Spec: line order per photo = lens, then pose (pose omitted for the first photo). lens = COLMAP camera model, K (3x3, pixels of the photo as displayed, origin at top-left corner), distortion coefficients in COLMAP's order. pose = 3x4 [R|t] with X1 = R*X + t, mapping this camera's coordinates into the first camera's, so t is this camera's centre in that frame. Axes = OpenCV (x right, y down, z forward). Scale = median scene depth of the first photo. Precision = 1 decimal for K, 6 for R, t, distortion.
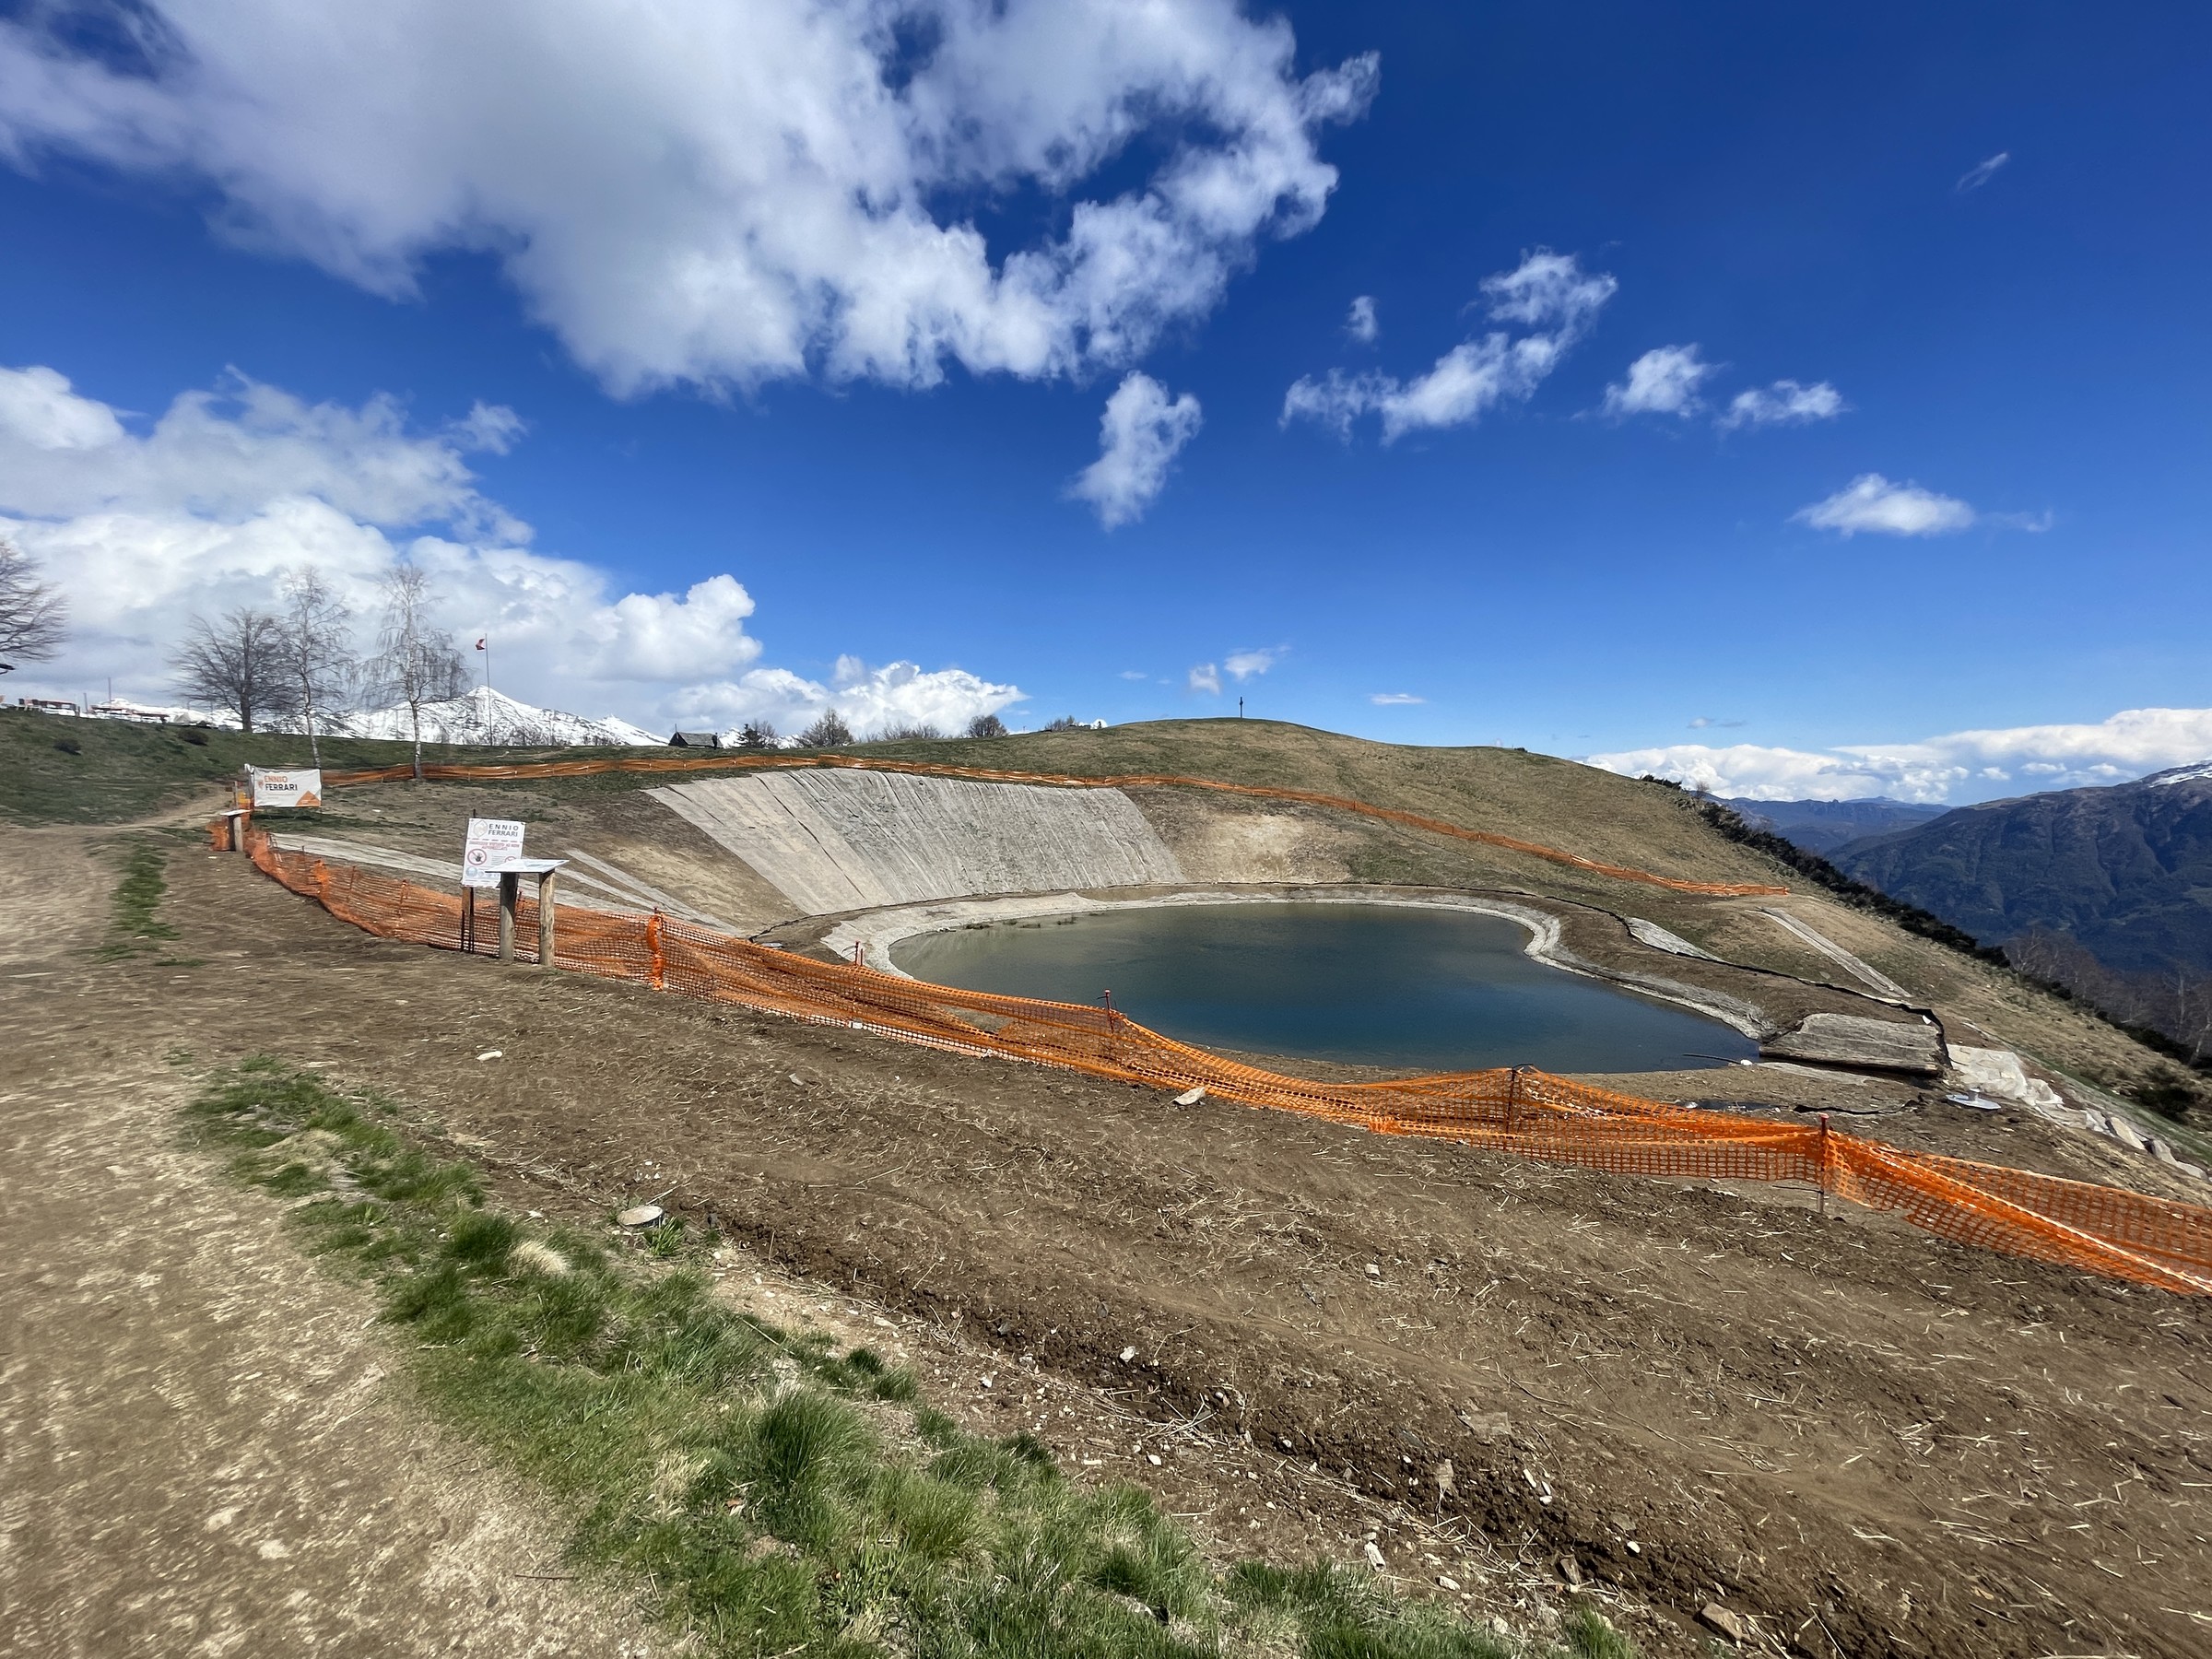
lens RADIAL K [[891.6, 0, 1109.3], [0, 891.6, 824.6], [0, 0, 1]] dist [-0.002547, 0.000230]
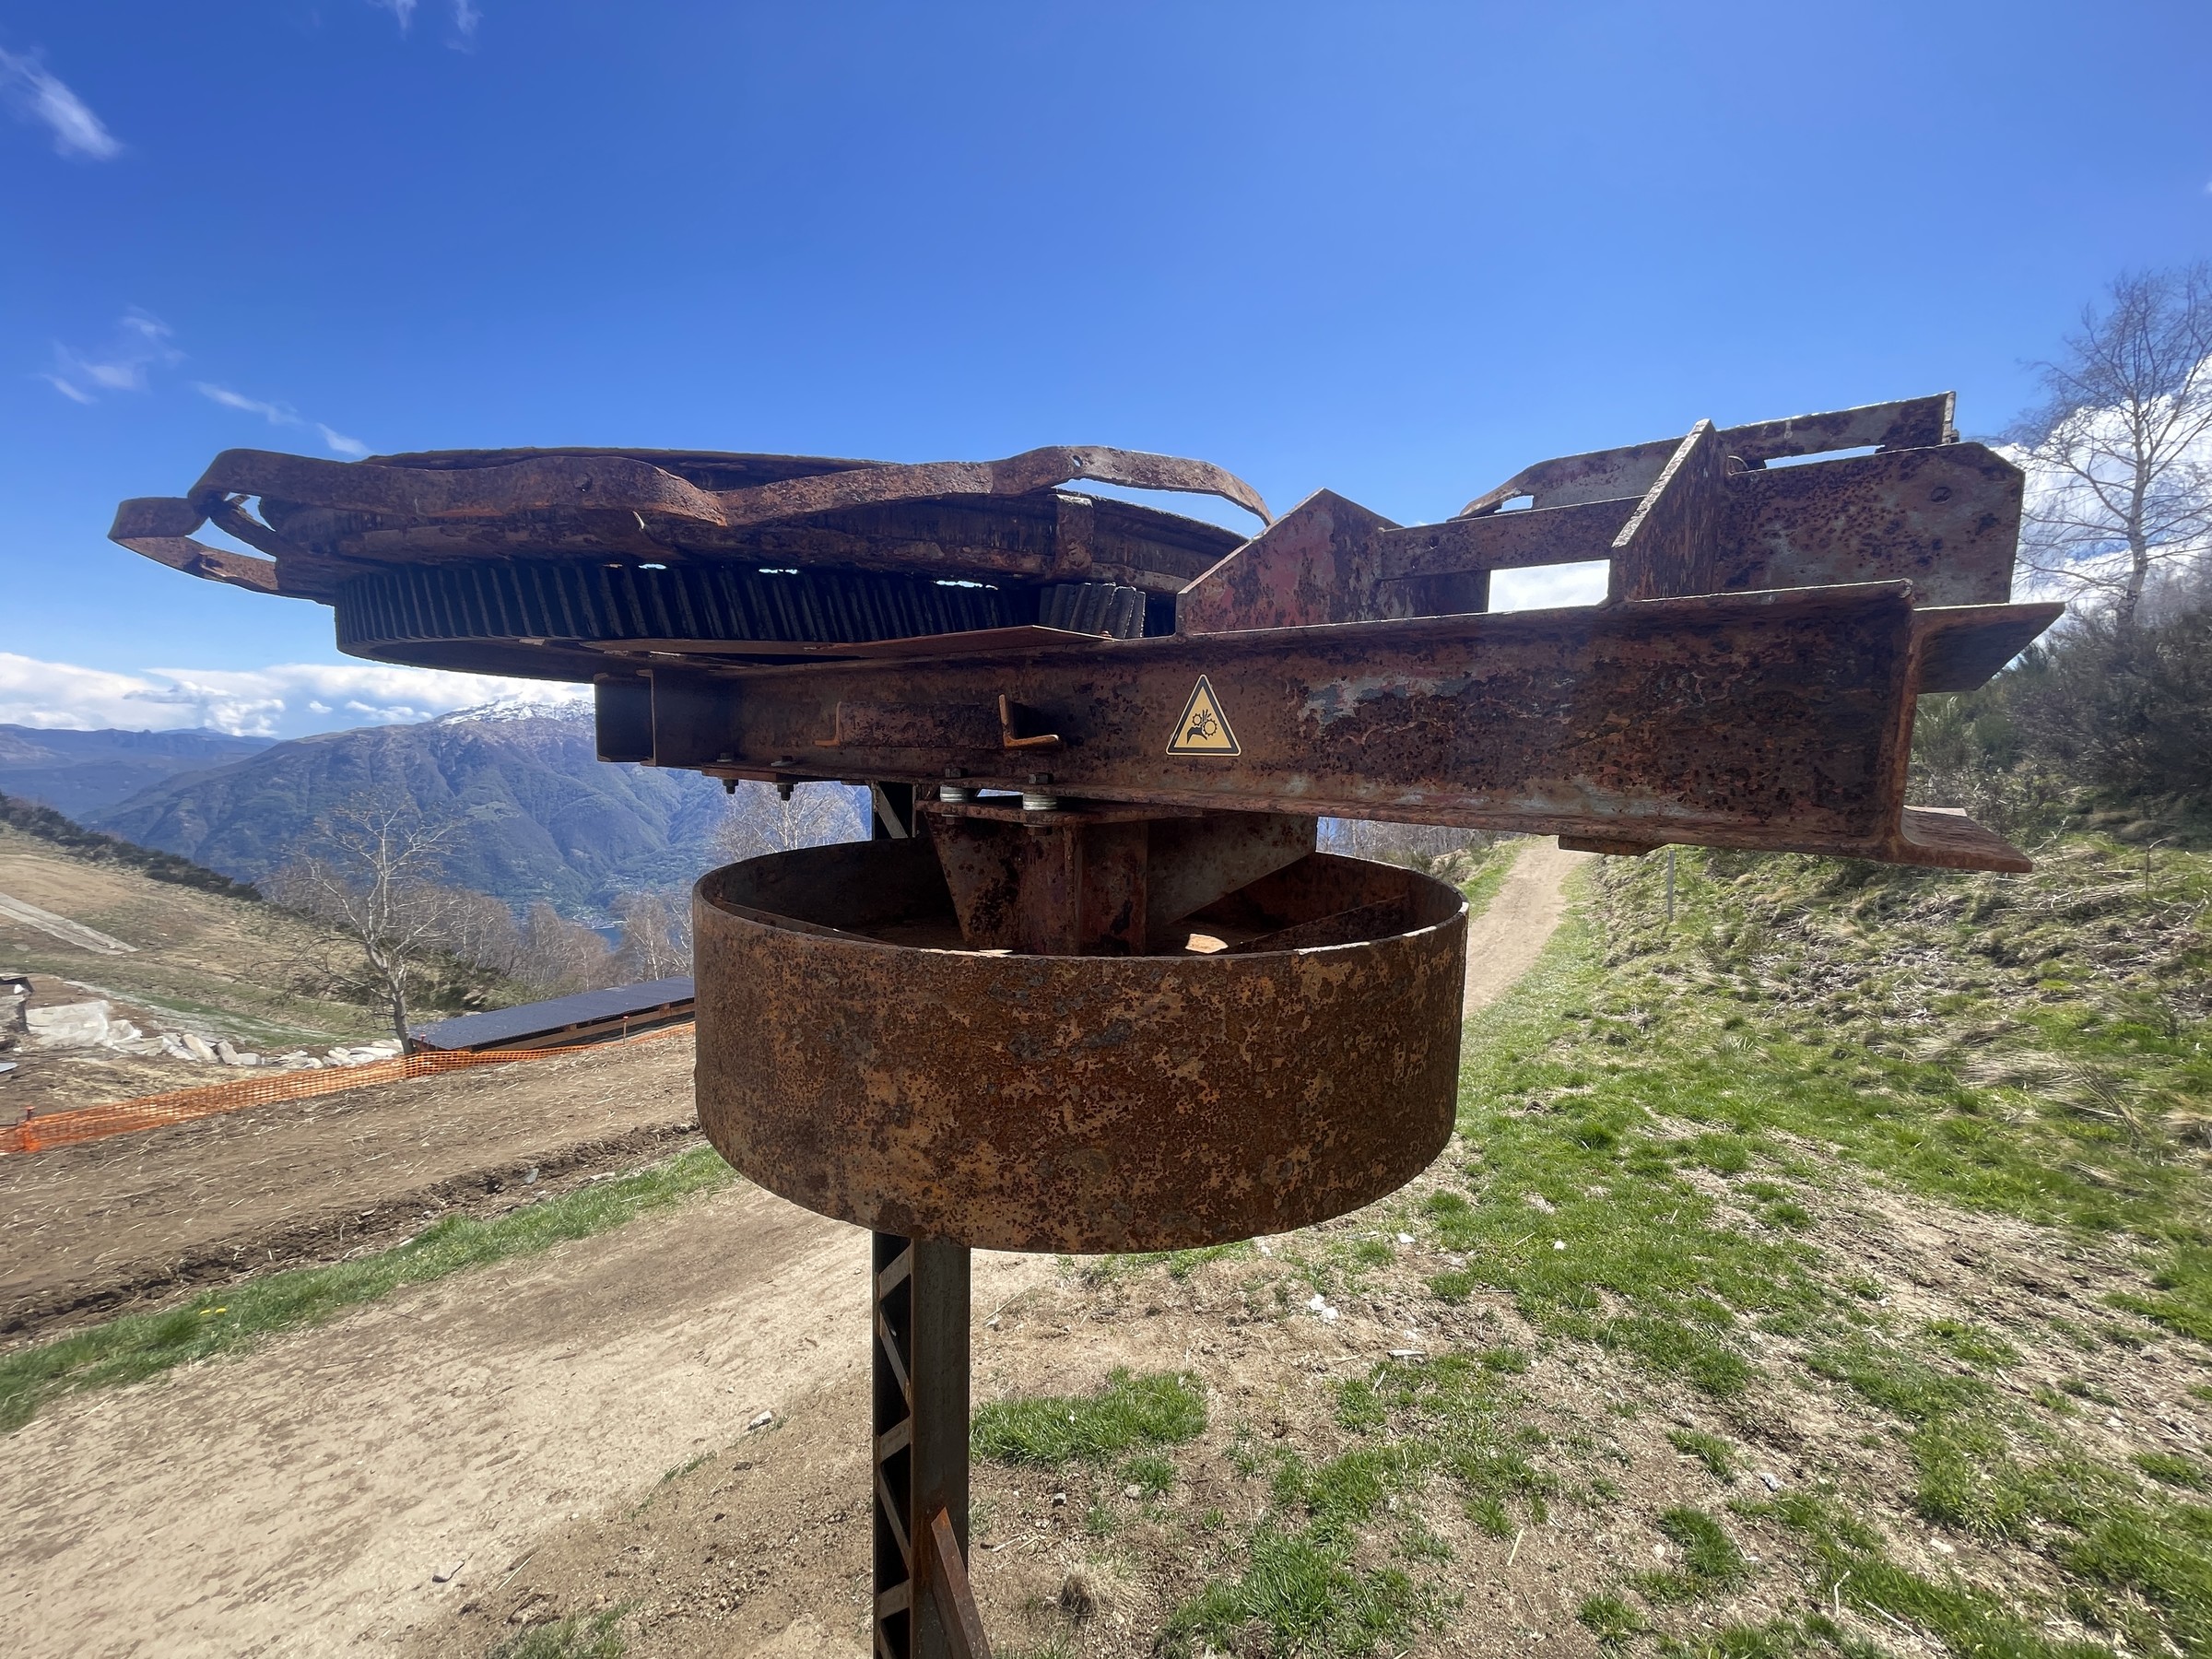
lens RADIAL K [[891.6, 0, 1122.1], [0, 891.6, 814.4], [0, 0, 1]] dist [-0.002547, 0.000230]
pose [[0.059411, -0.068330, 0.995892, 0.015112], [0.004059, 0.997663, 0.068209, -0.012987], [-0.998225, -0.000010, 0.059550, -0.105843]]
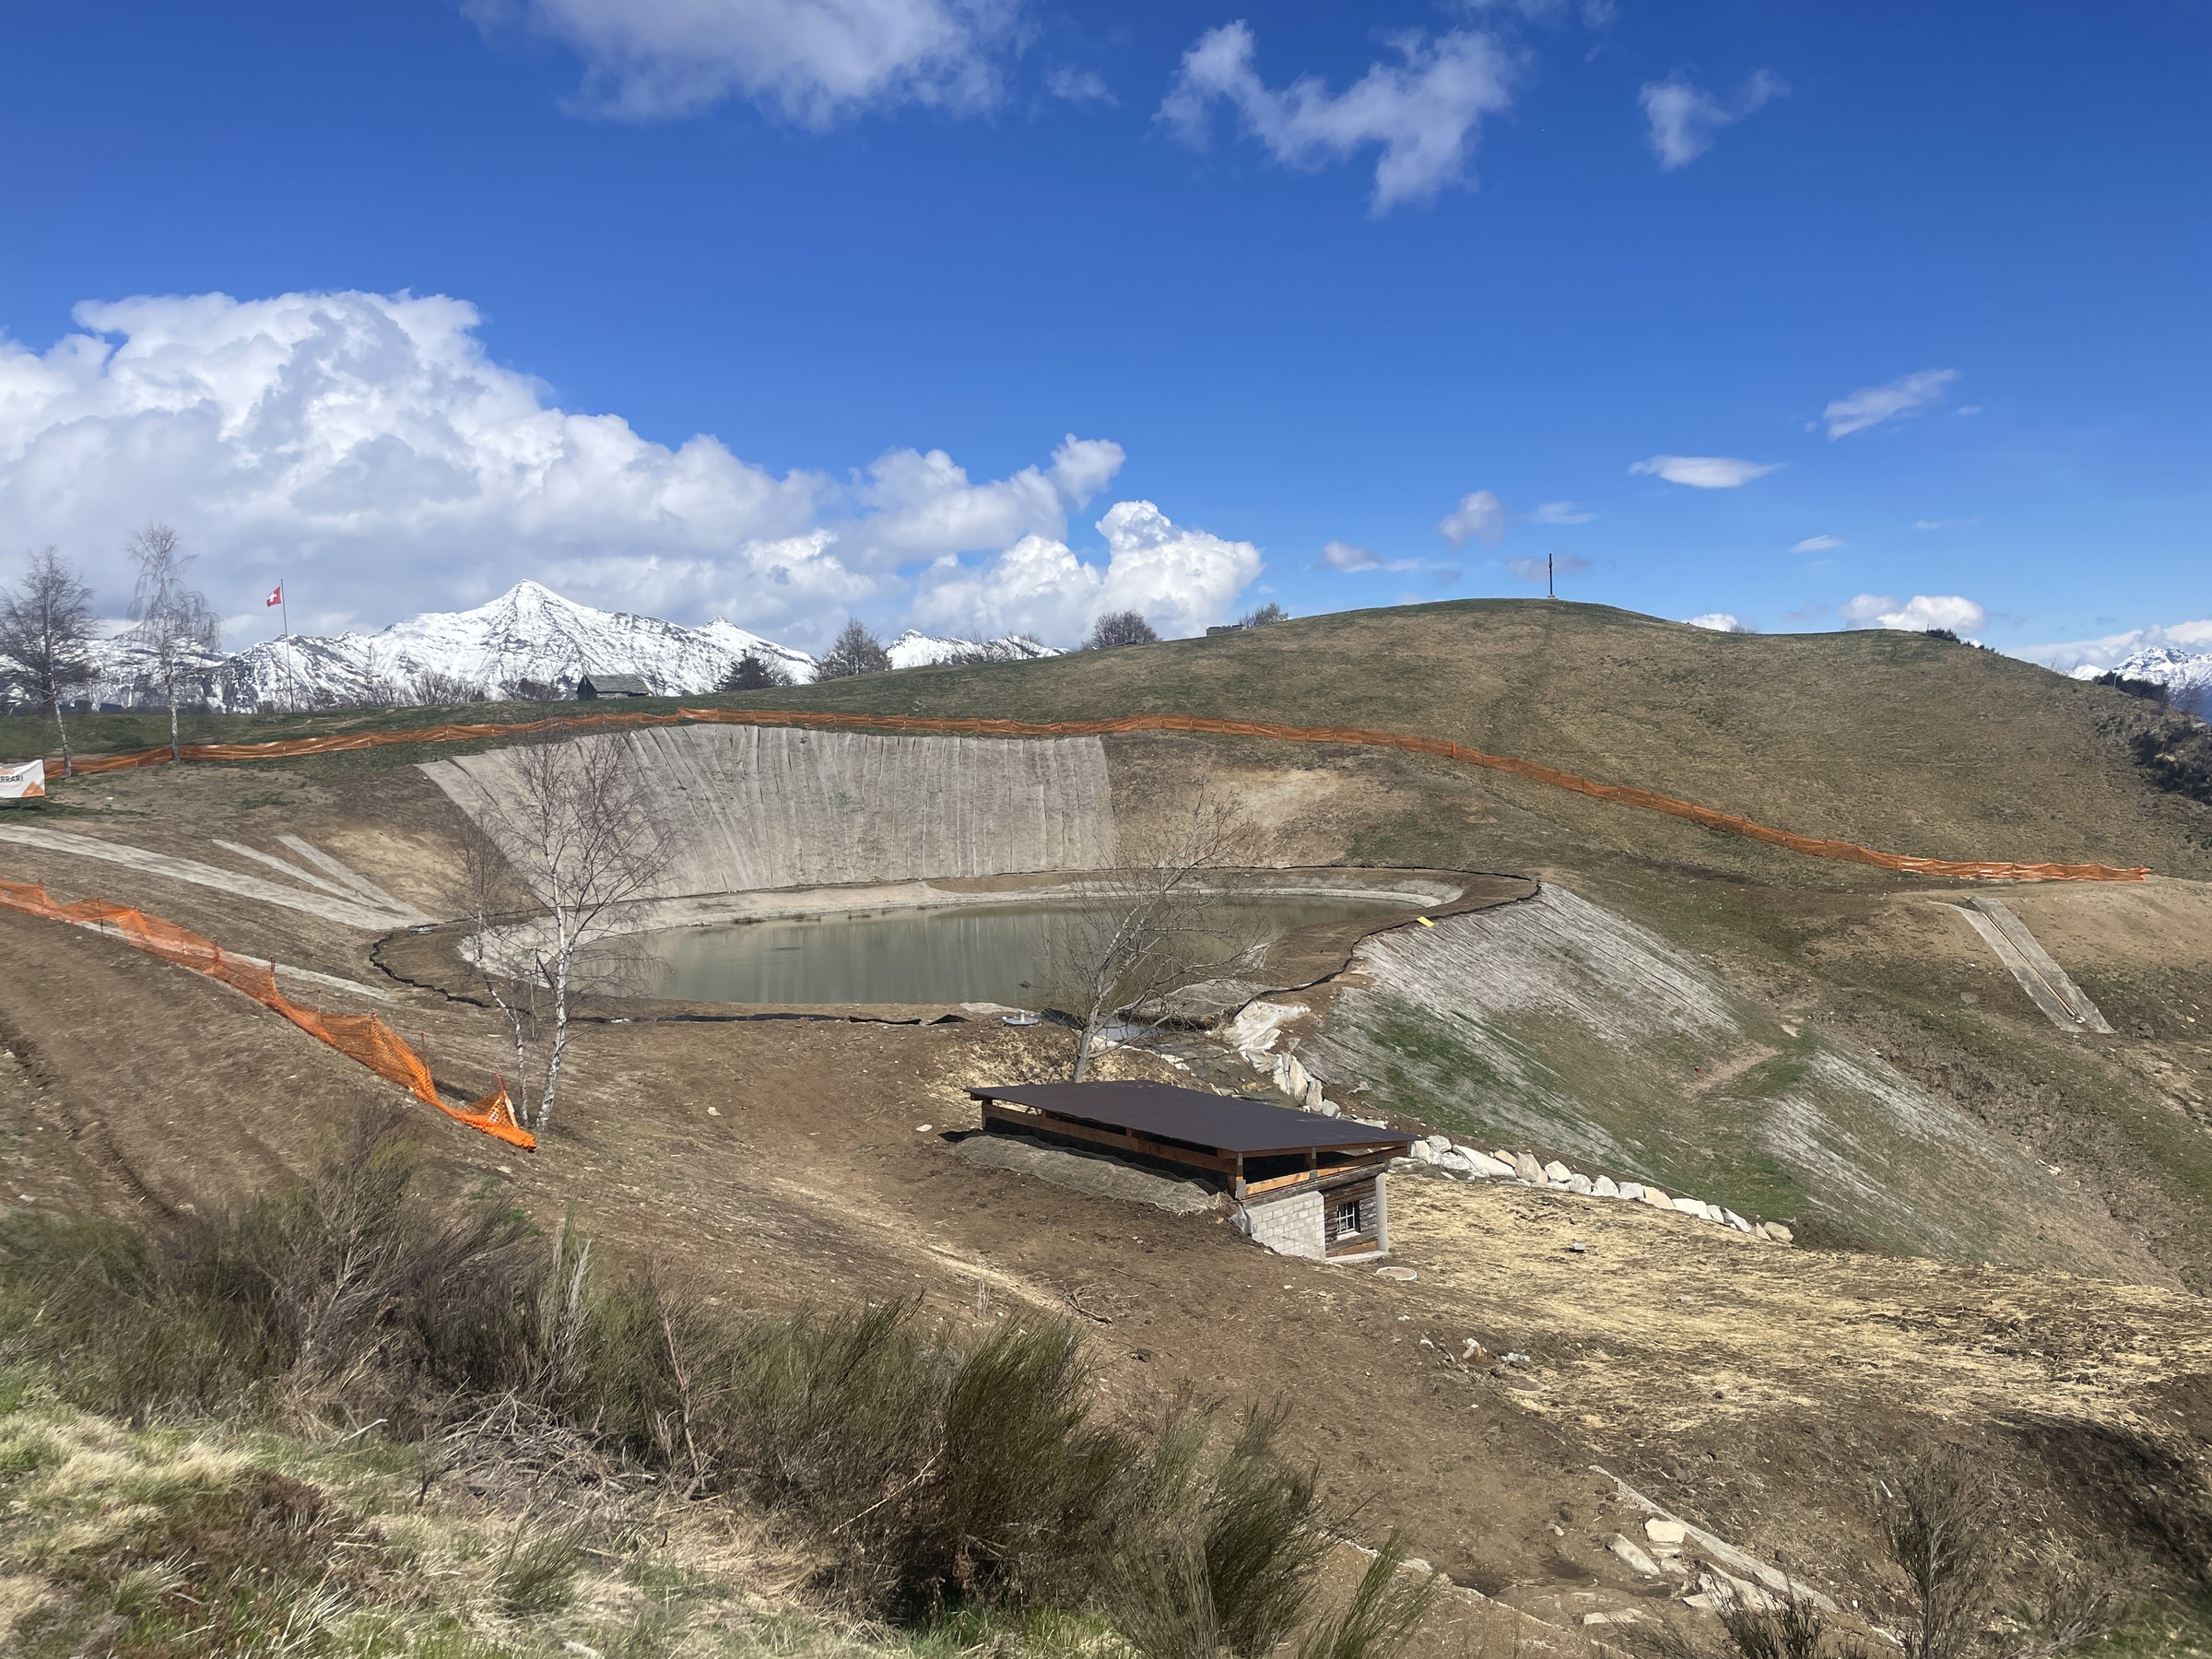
lens RADIAL K [[1687.1, 0, 1111.6], [0, 1687.1, 816.0], [0, 0, 1]] dist [0.082569, -0.108147]
pose [[0.958103, -0.020905, -0.285661, 0.506188], [0.025861, 0.999573, 0.013586, 0.004217], [0.285255, -0.020405, 0.958234, -0.319769]]
